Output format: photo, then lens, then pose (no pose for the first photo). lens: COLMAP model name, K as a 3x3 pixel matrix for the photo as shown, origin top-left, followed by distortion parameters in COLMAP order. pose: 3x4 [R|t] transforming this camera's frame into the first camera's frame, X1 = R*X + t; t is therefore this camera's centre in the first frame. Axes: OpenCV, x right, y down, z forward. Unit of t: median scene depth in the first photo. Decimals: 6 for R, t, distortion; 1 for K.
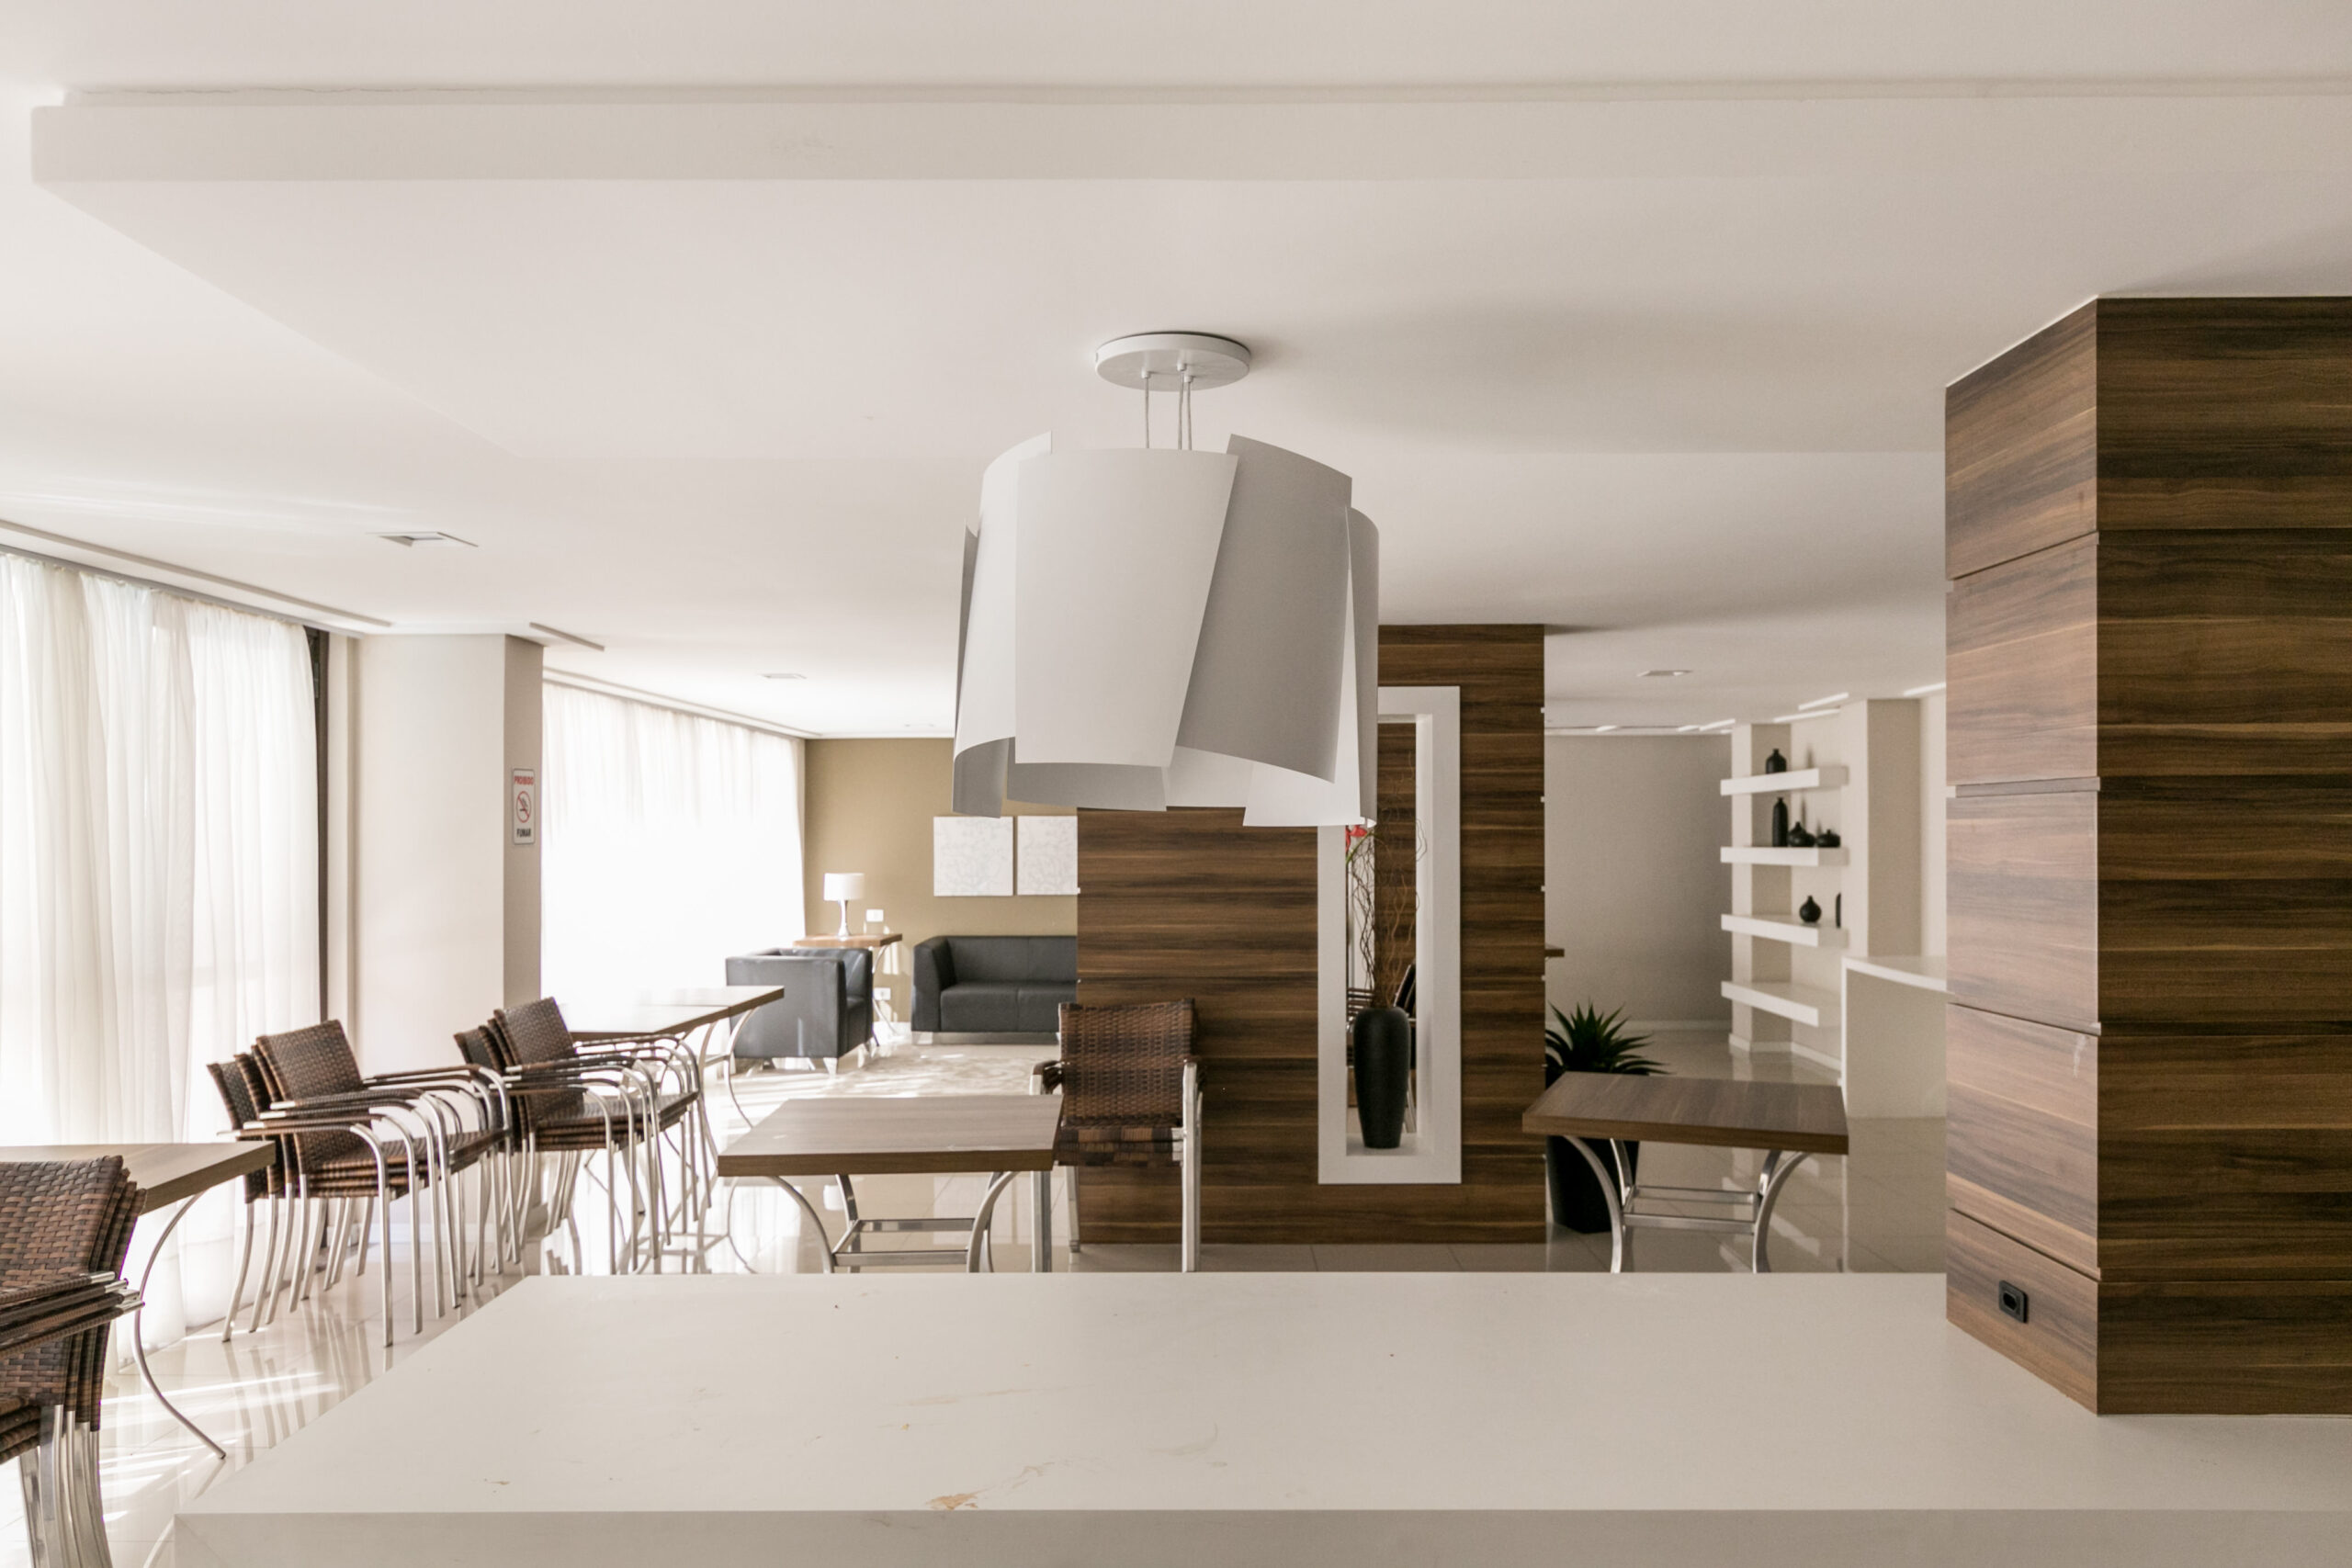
lens RADIAL K [[1516.3, 0, 1193.2], [0, 1516.3, 858.9], [0, 0, 1]] dist [0.010664, 0.001798]
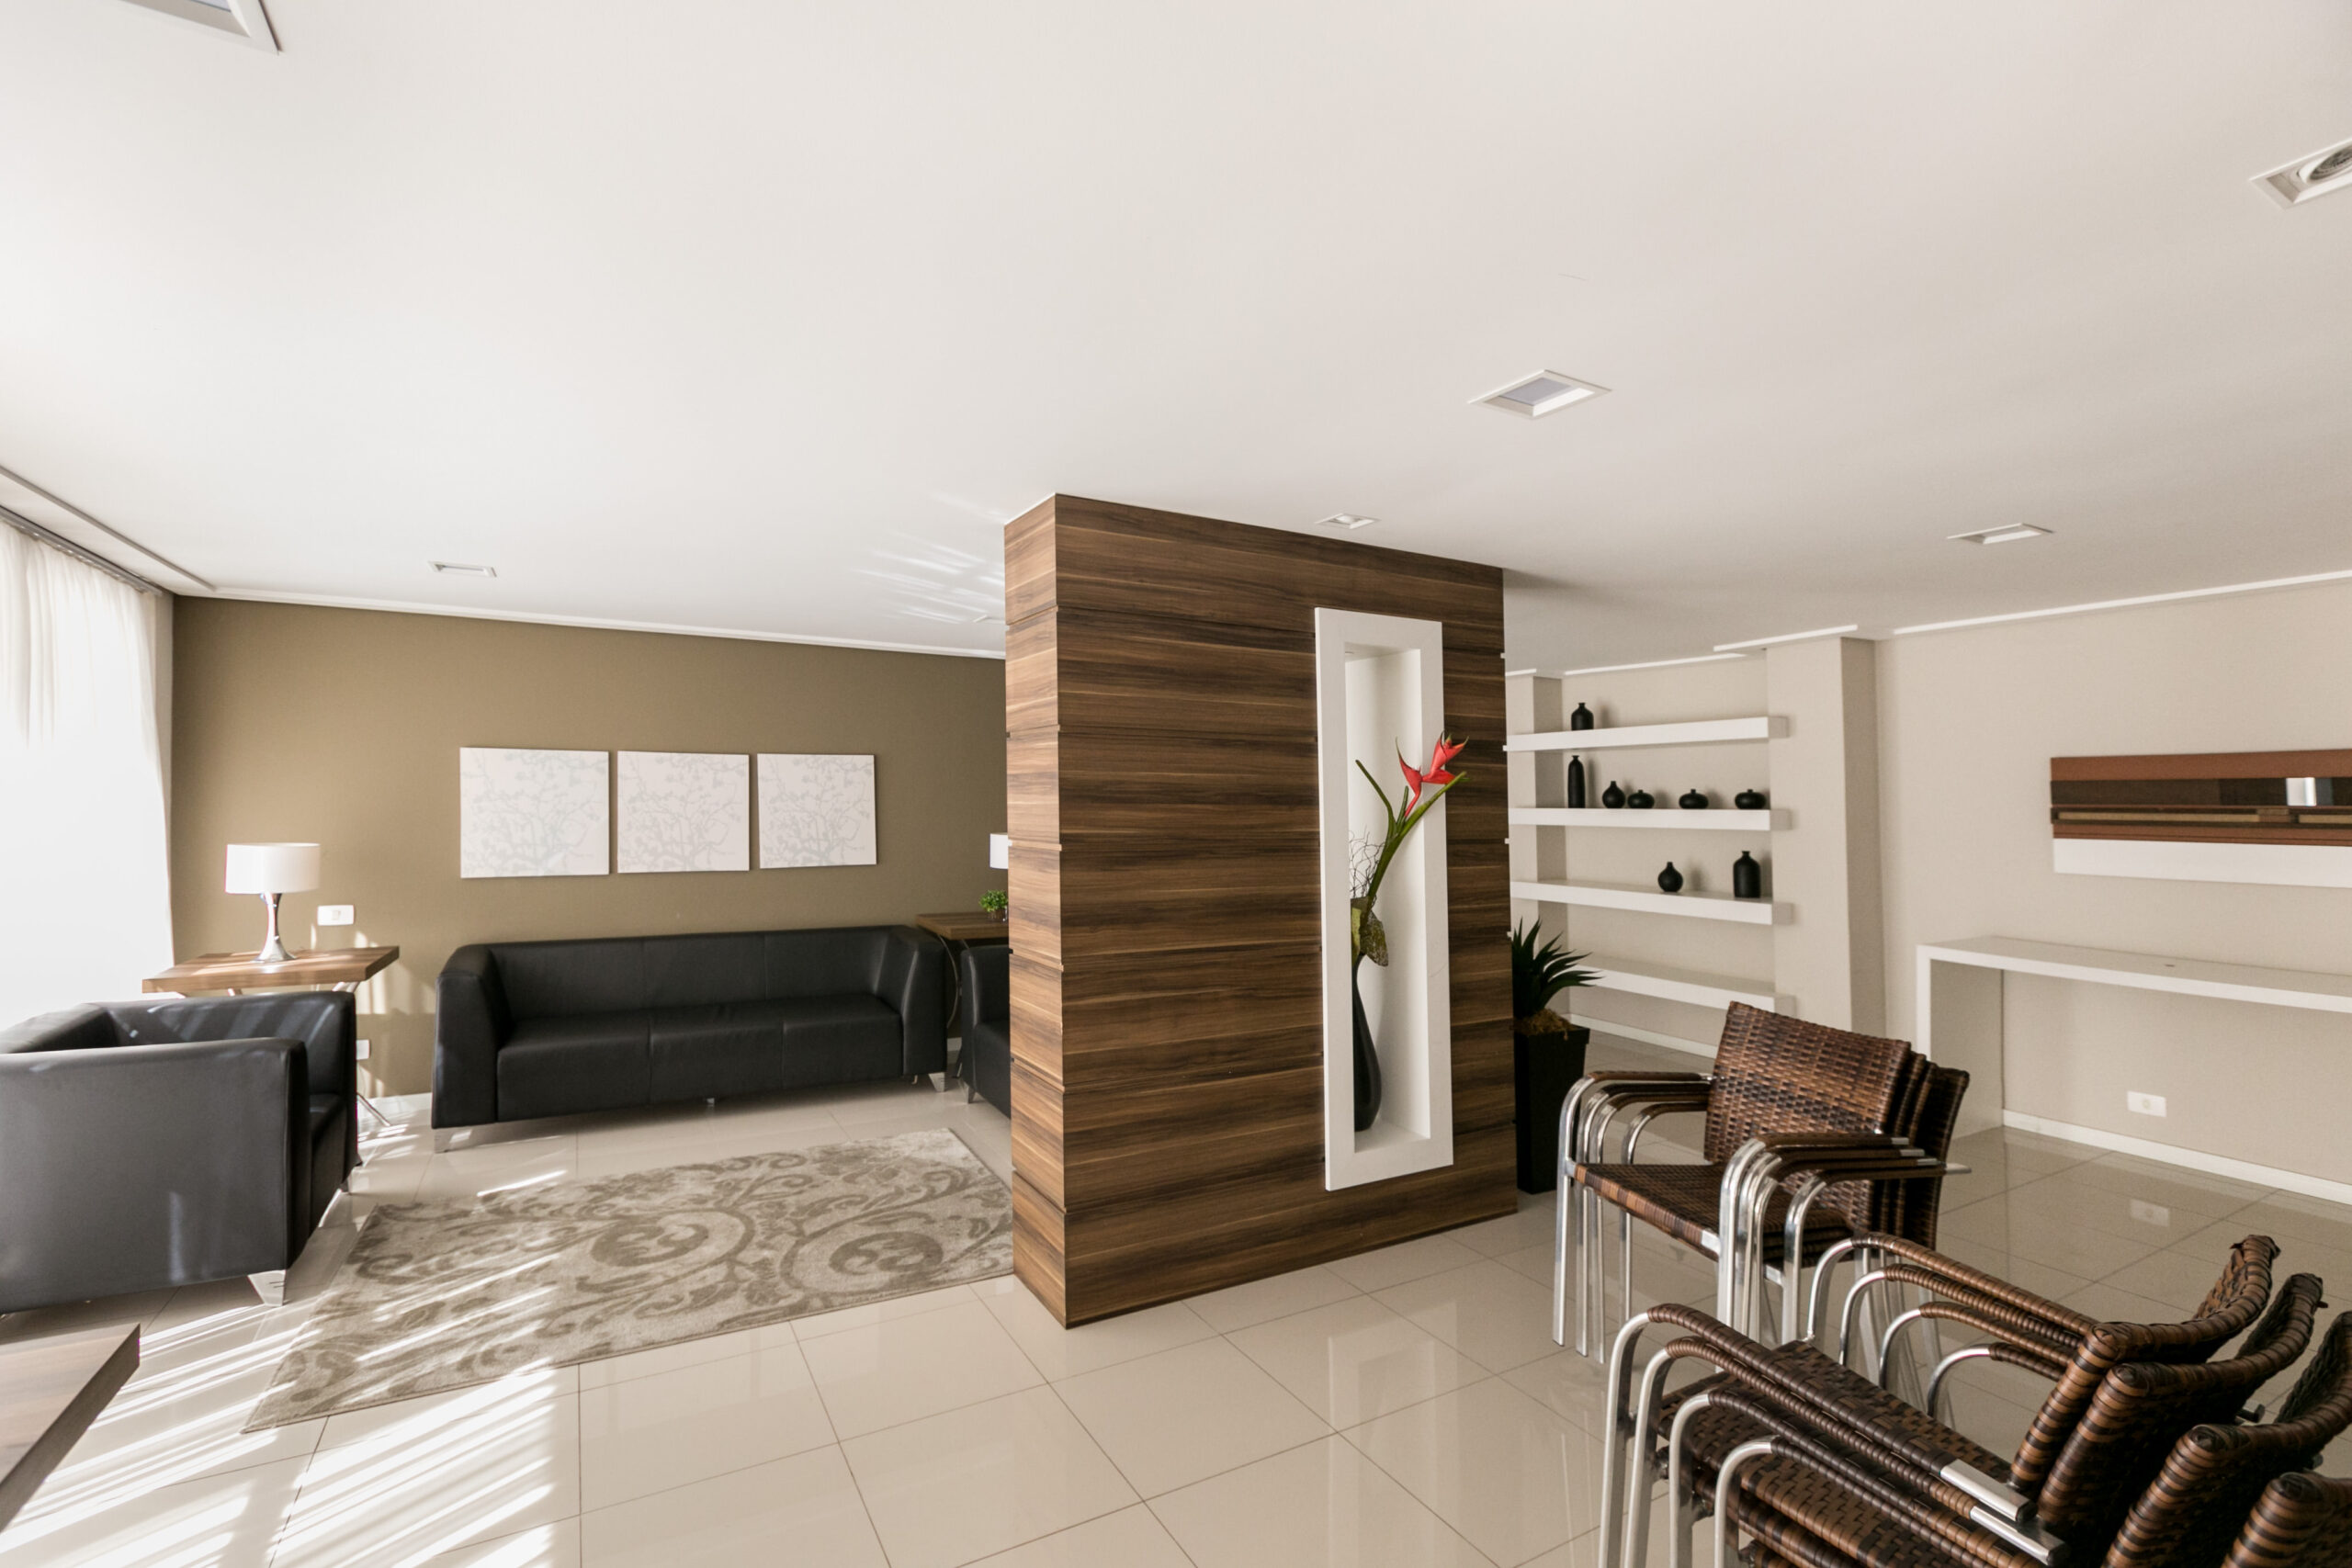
lens RADIAL K [[1053.5, 0, 1180.1], [0, 1053.5, 813.0], [0, 0, 1]] dist [-0.002308, -0.000144]
pose [[0.863695, 0.005459, 0.503985, -0.285334], [-0.004473, 0.999985, -0.003166, -0.002800], [-0.503995, 0.000480, 0.863706, 1.050952]]
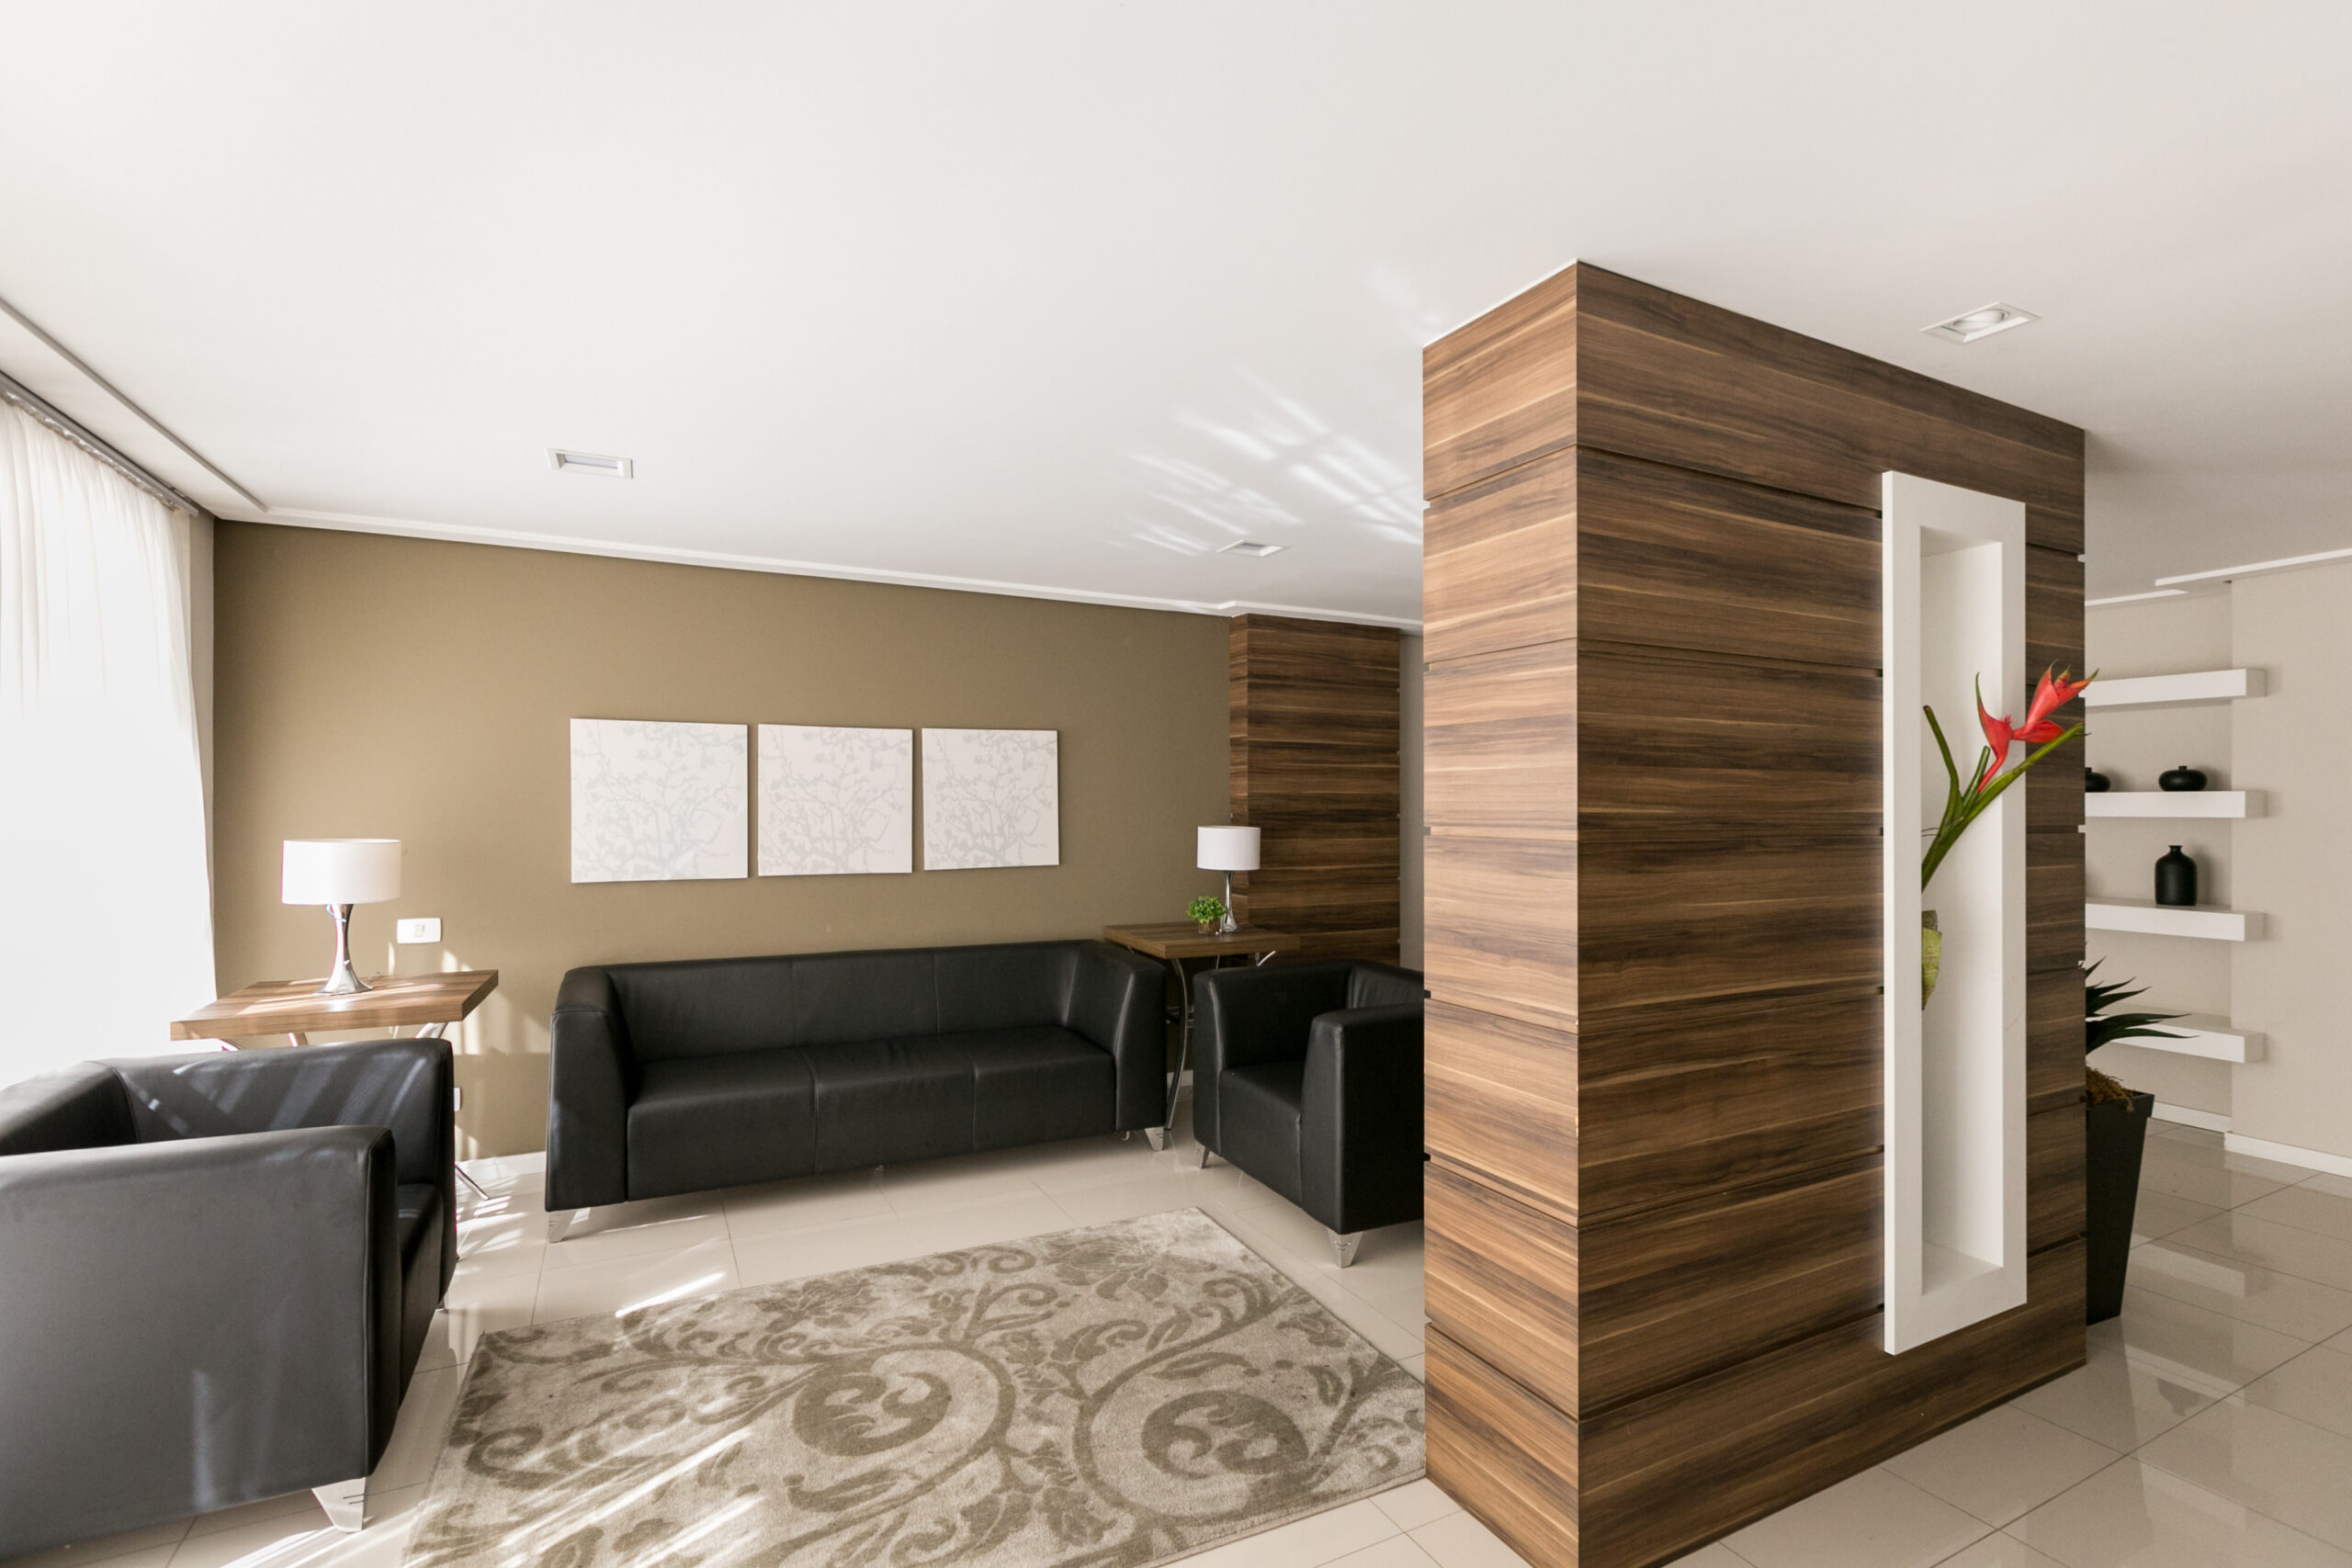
lens RADIAL K [[1061.2, 0, 1183.7], [0, 1061.2, 815.0], [0, 0, 1]] dist [0.001271, 0.000044]
pose [[0.882084, 0.001070, 0.471090, -0.334658], [-0.000573, 0.999999, -0.001199, 0.006953], [-0.471091, 0.000787, 0.882084, 1.302215]]
